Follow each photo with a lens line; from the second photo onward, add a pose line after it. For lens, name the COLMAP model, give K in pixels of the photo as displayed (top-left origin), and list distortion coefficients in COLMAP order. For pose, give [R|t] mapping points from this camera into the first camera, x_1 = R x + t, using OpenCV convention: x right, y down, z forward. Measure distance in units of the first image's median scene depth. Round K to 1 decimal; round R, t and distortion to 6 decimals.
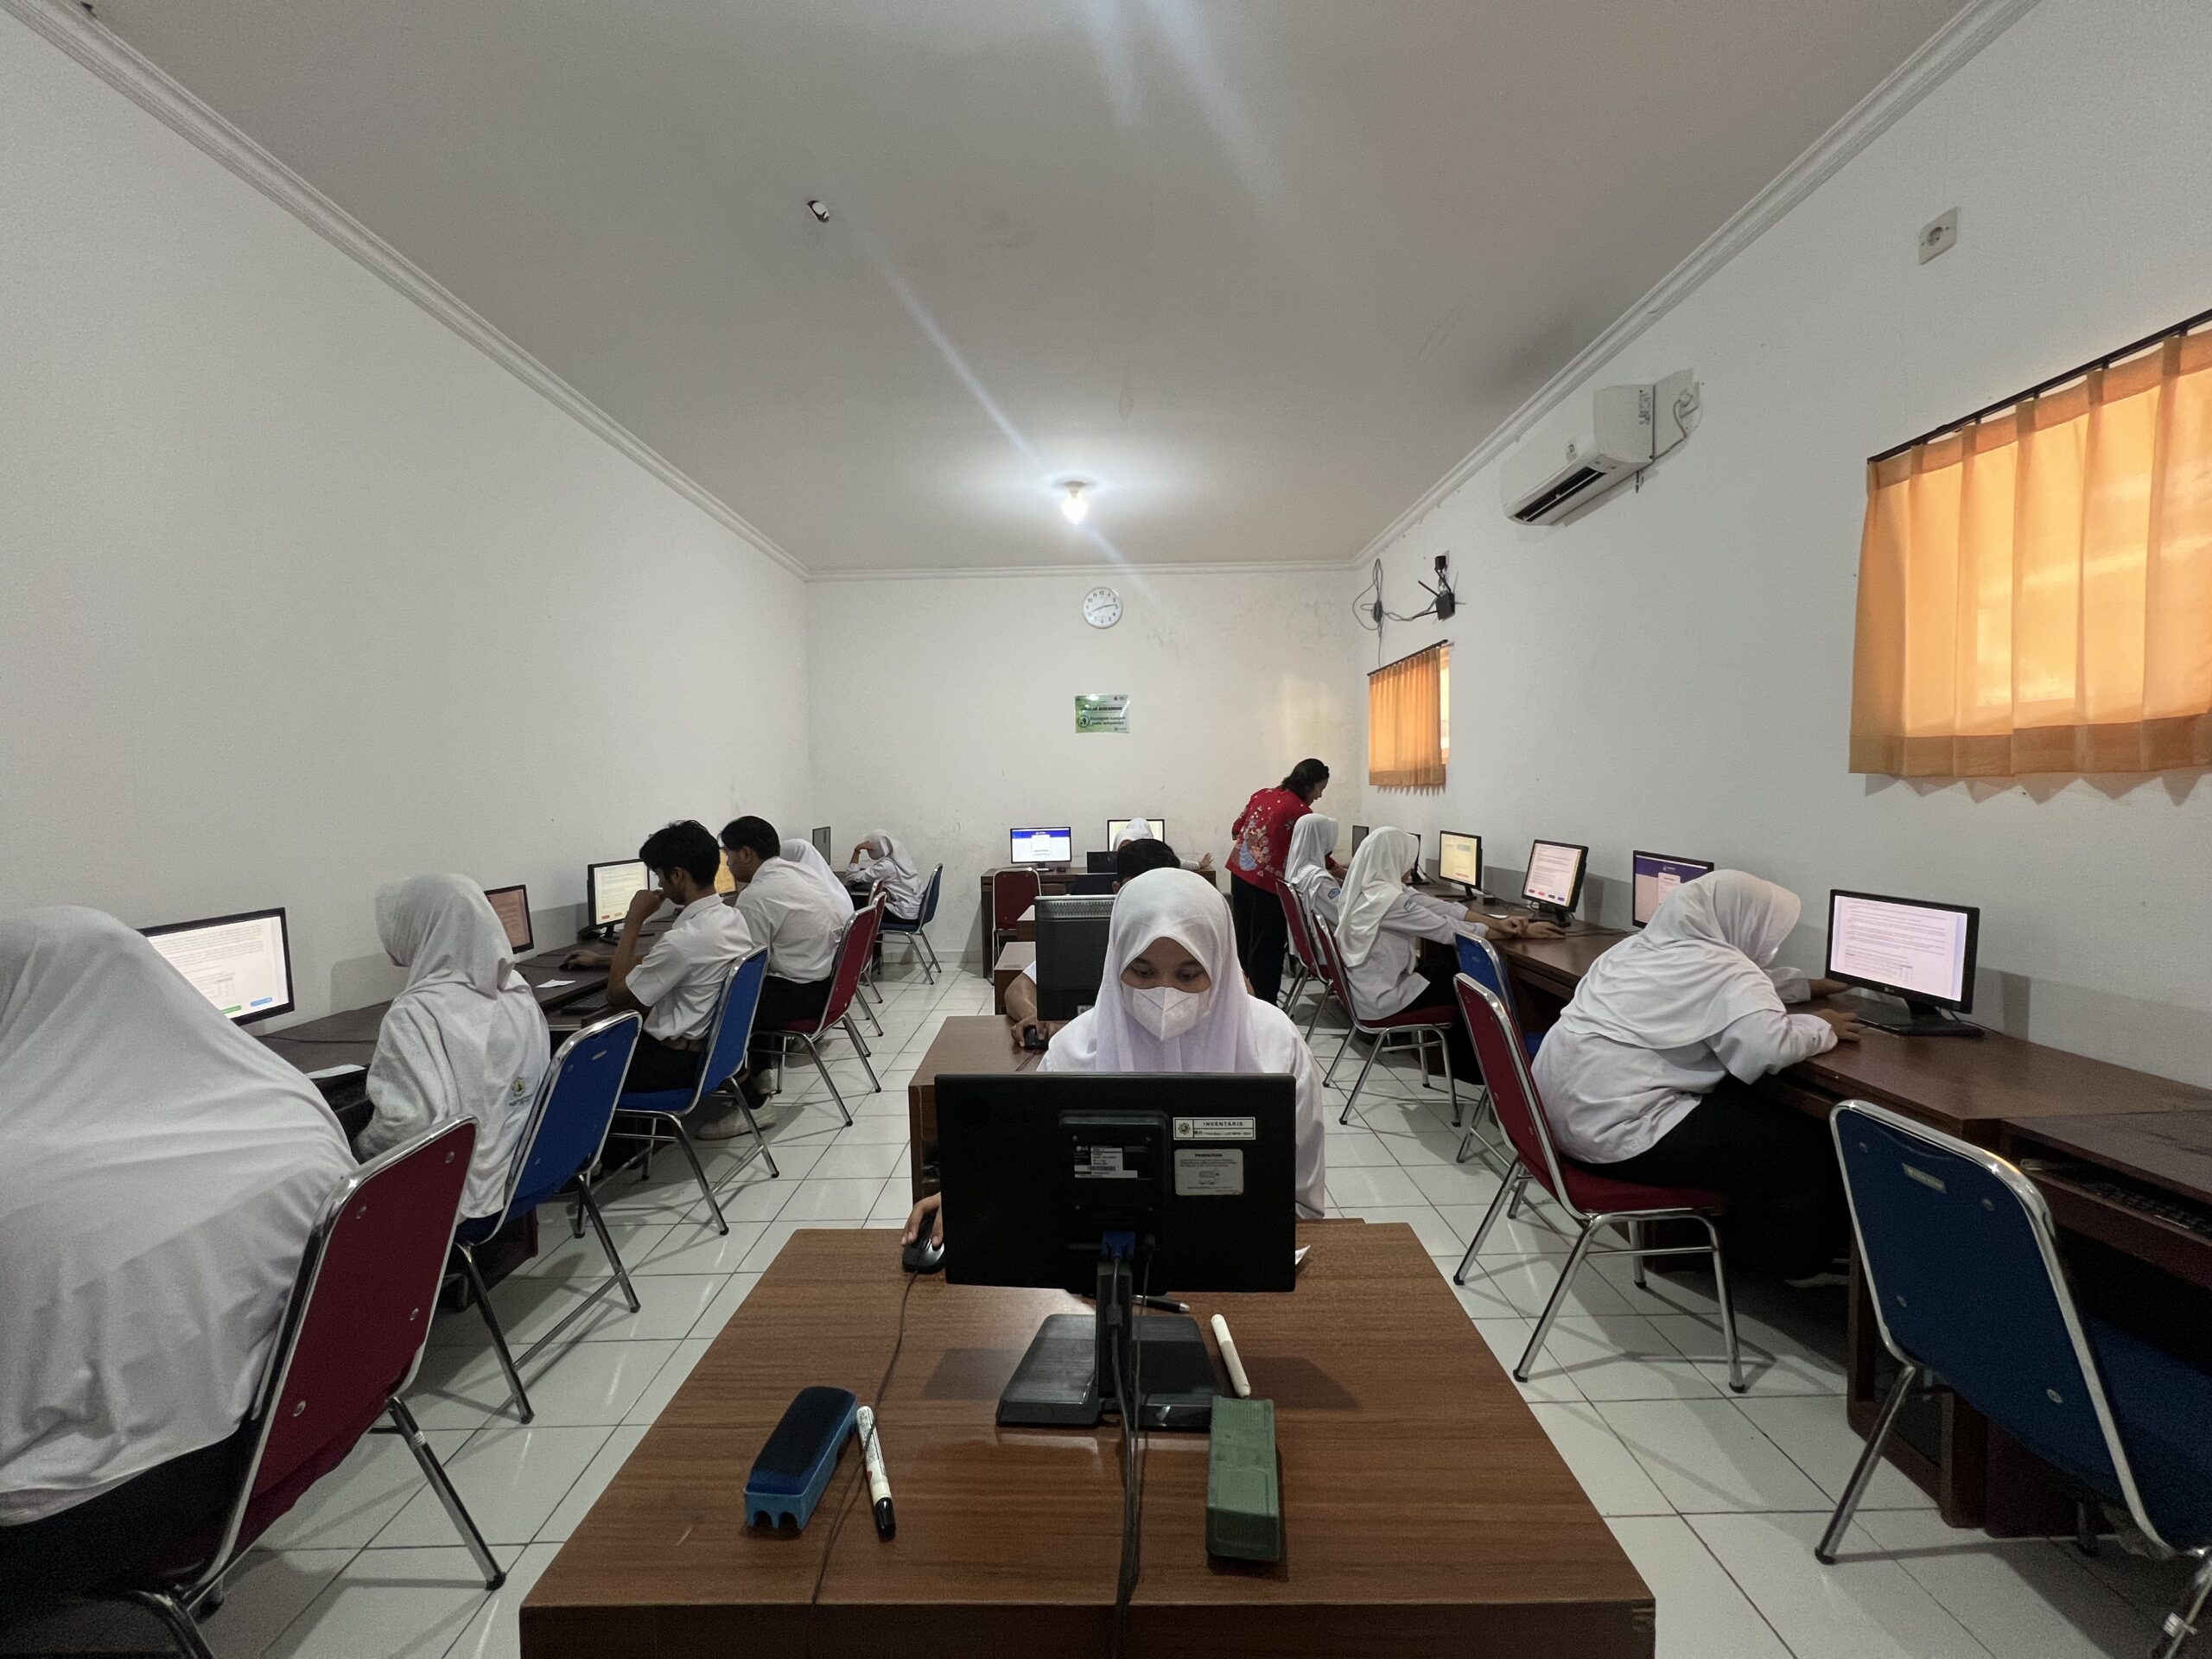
lens RADIAL K [[893.8, 0, 1098.5], [0, 893.8, 834.2], [0, 0, 1]] dist [0.000962, 0.000809]
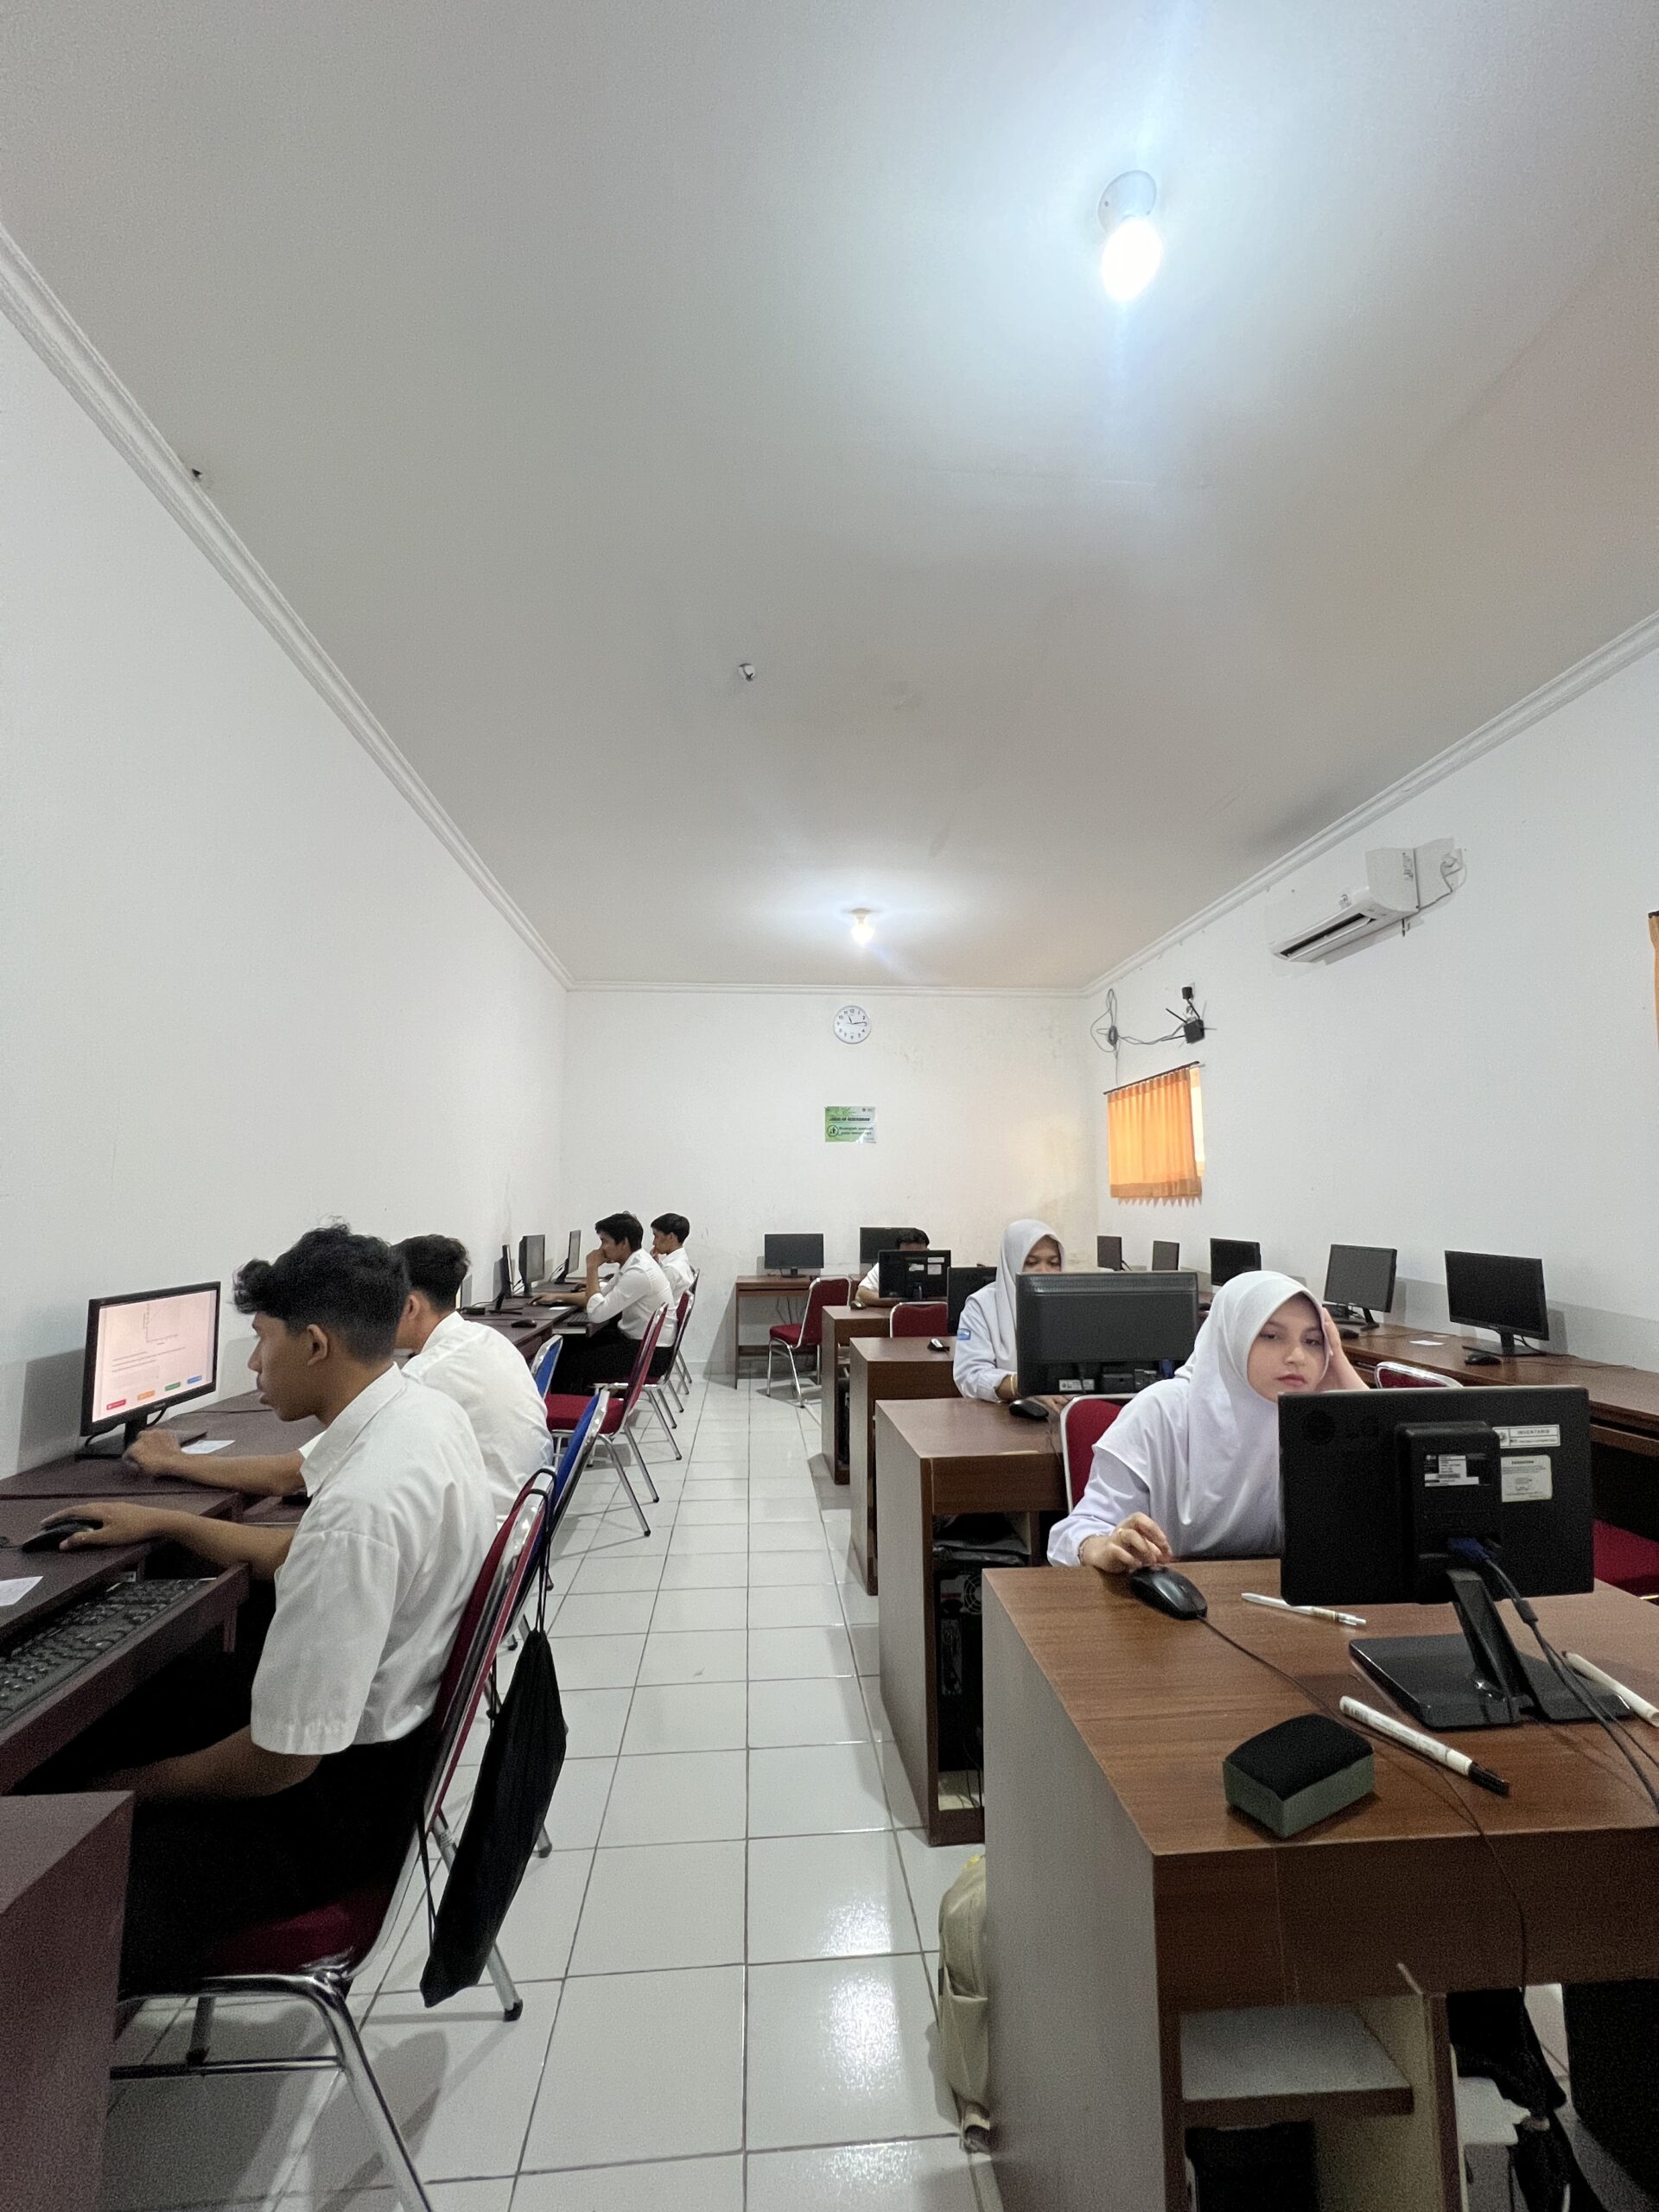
lens RADIAL K [[893.8, 0, 816.4], [0, 893.8, 1116.3], [0, 0, 1]] dist [0.000962, 0.000809]
pose [[0.996314, 0.020974, 0.083176, -0.254411], [-0.008100, 0.988317, -0.152198, 0.028942], [-0.085397, 0.150963, 0.984844, -0.034601]]
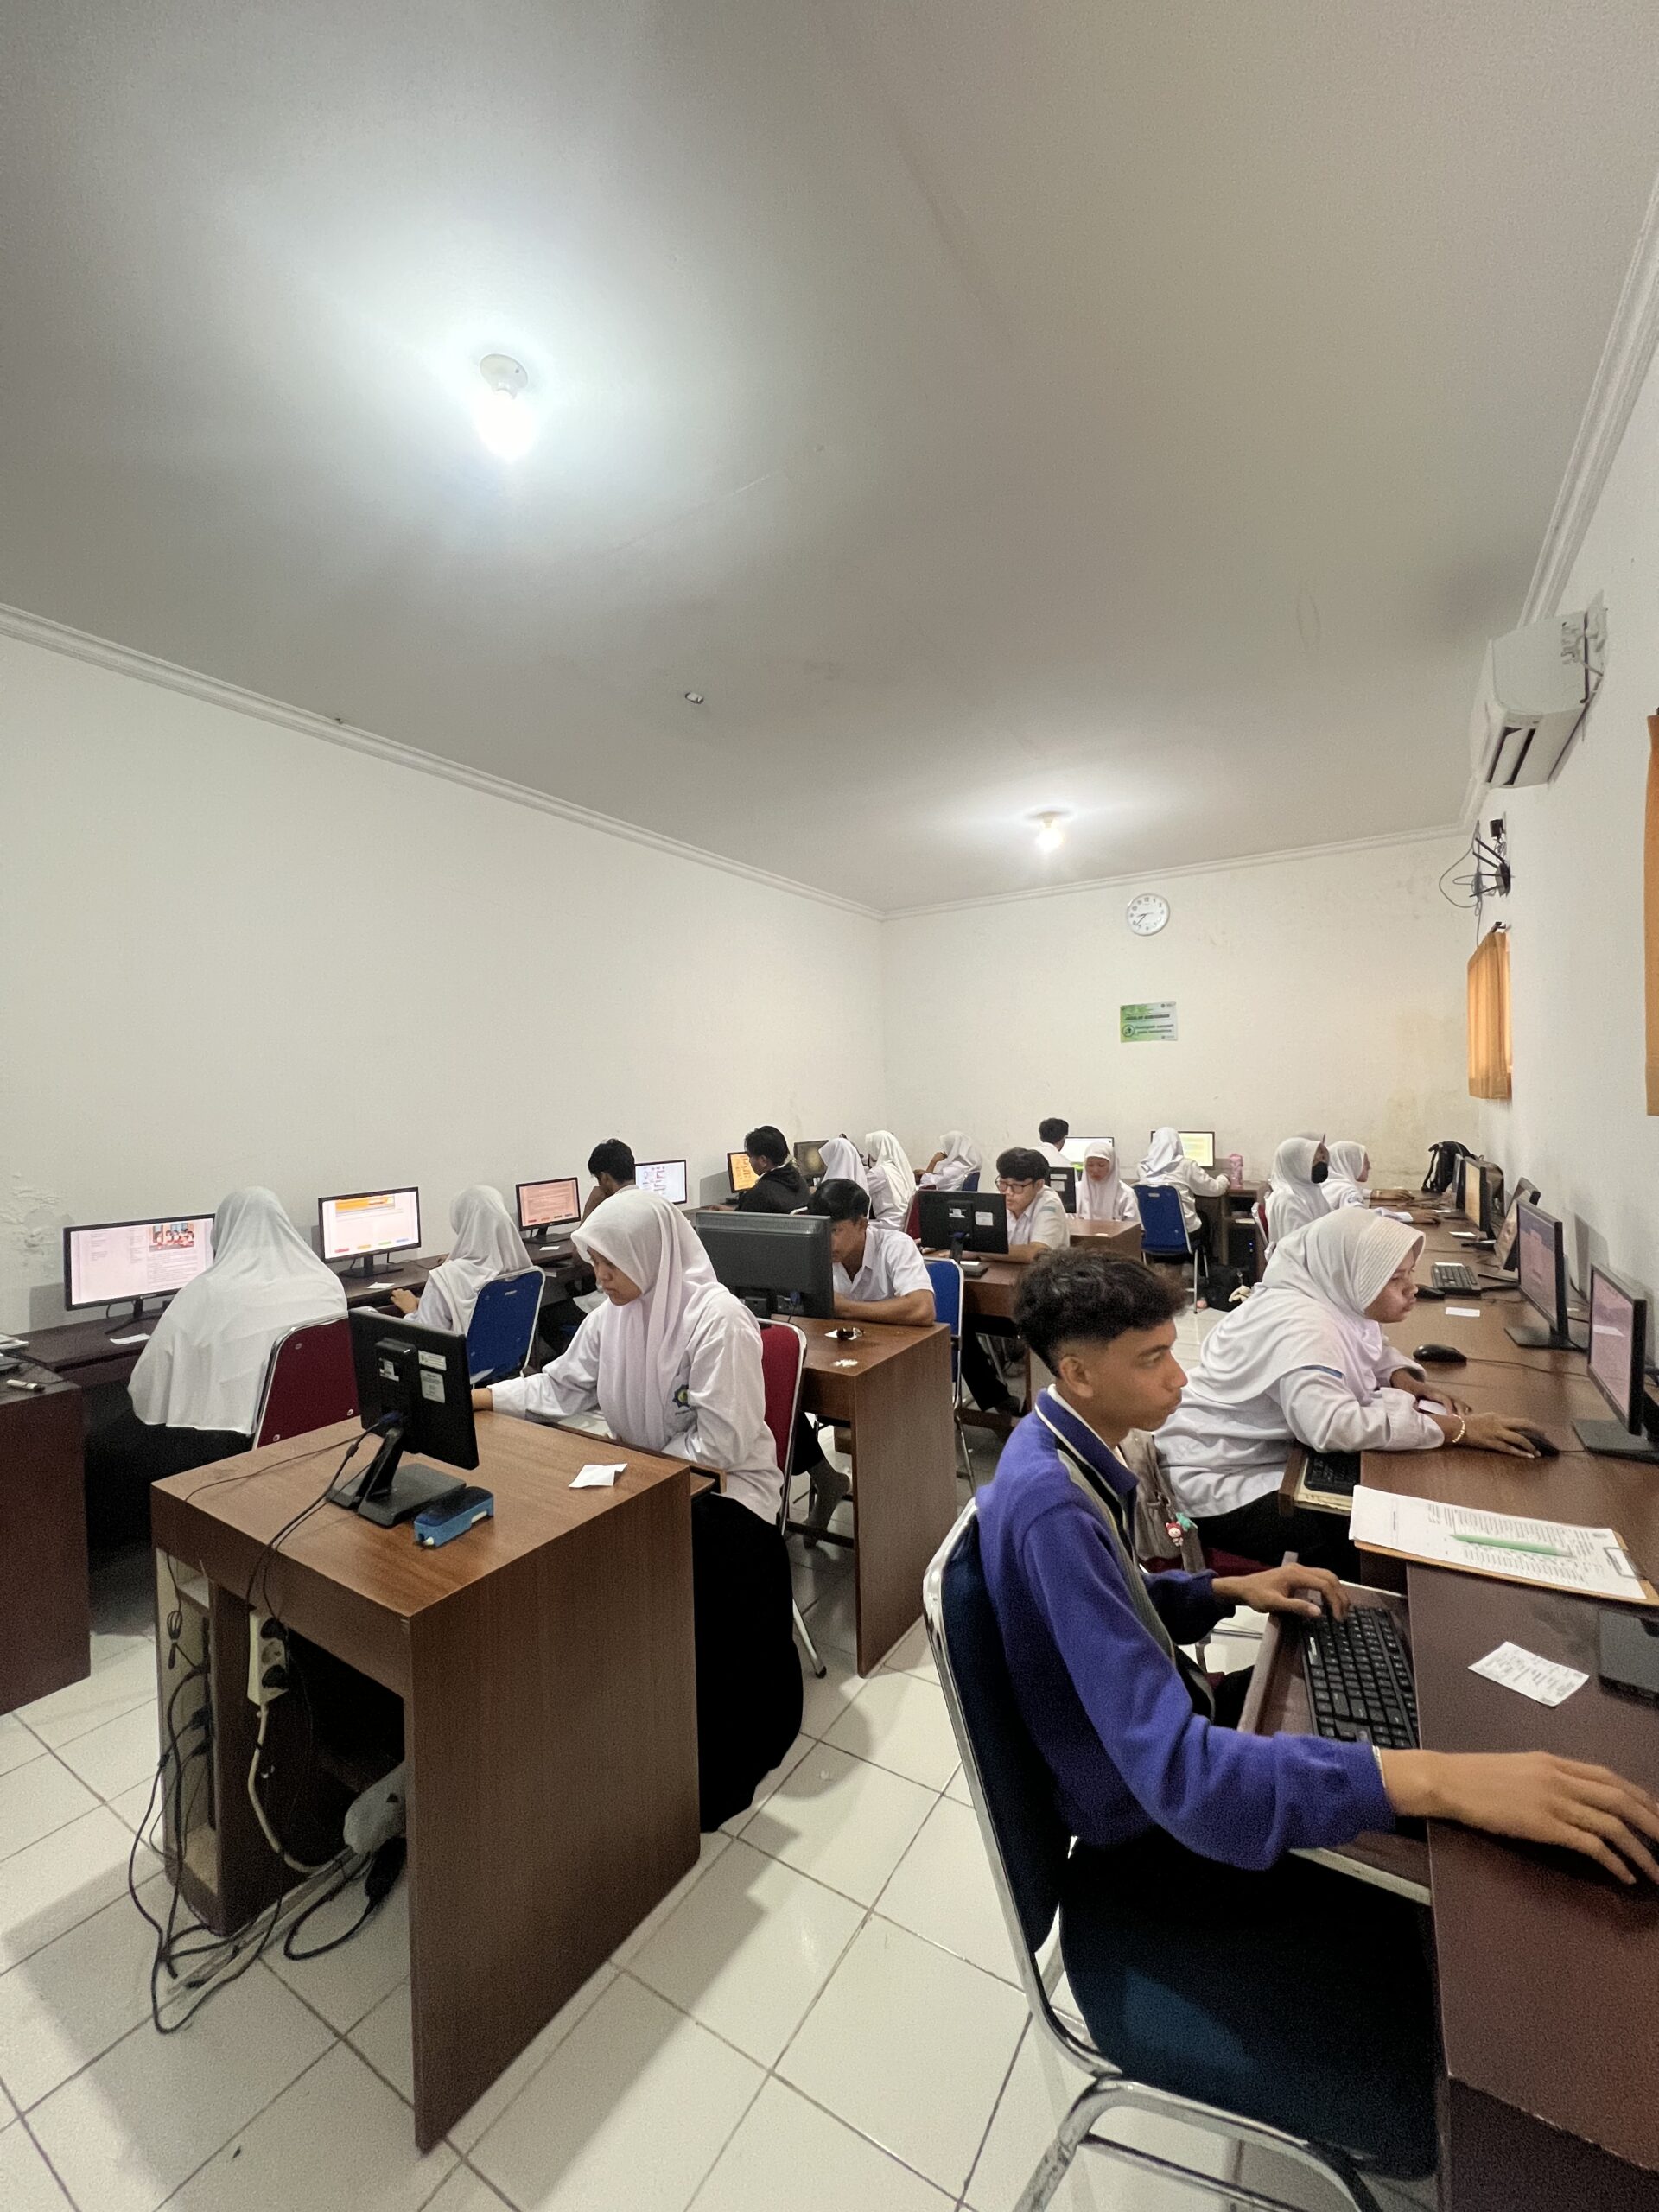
lens RADIAL K [[893.8, 0, 828.4], [0, 893.8, 1107.2], [0, 0, 1]] dist [0.000962, 0.000809]
pose [[0.842025, 0.000279, -0.539439, 0.493642], [-0.011830, 0.999769, -0.017948, -0.041615], [0.539309, 0.021494, 0.841834, -0.020215]]
